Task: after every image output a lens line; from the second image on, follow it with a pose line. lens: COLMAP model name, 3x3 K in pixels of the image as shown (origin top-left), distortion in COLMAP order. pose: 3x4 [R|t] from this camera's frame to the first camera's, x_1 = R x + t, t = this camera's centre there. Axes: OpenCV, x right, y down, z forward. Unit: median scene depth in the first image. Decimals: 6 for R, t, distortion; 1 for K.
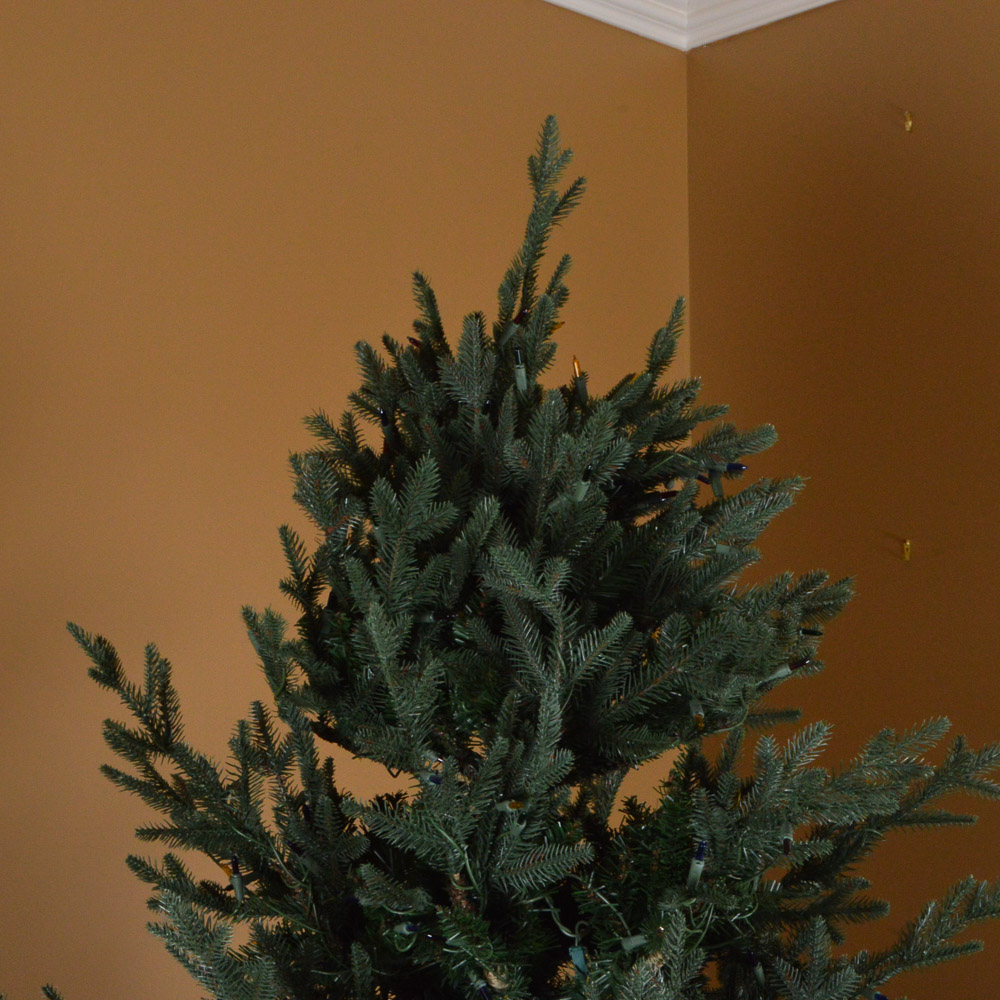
lens RADIAL K [[2426.2, 0, 502.3], [0, 2426.2, 505.5], [0, 0, 1]] dist [-0.033507, 0.000000]
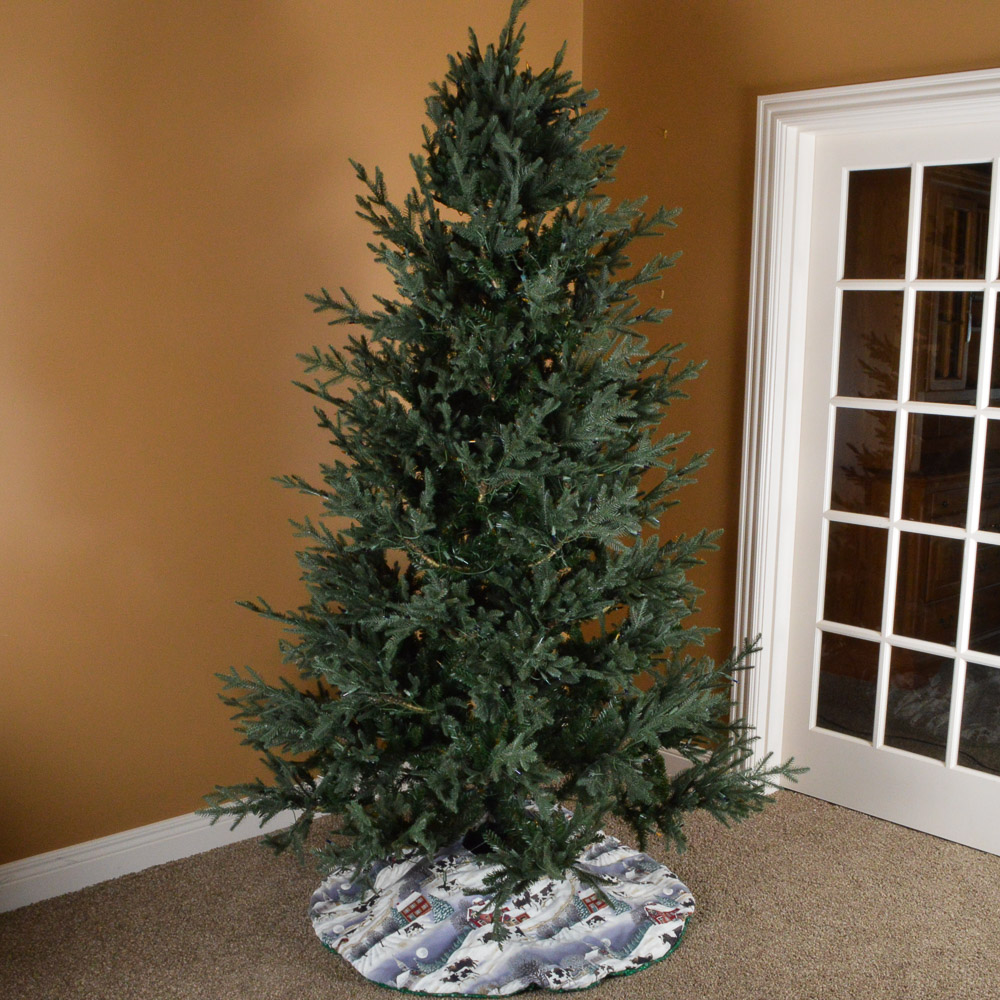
lens RADIAL K [[1230.6, 0, 516.8], [0, 1230.6, 526.5], [0, 0, 1]] dist [-0.083431, 0.000000]
pose [[0.999860, 0.013052, 0.010457, 0.011400], [-0.015785, 0.943060, 0.332247, -0.023437], [-0.005525, -0.332365, 0.943135, -0.505689]]
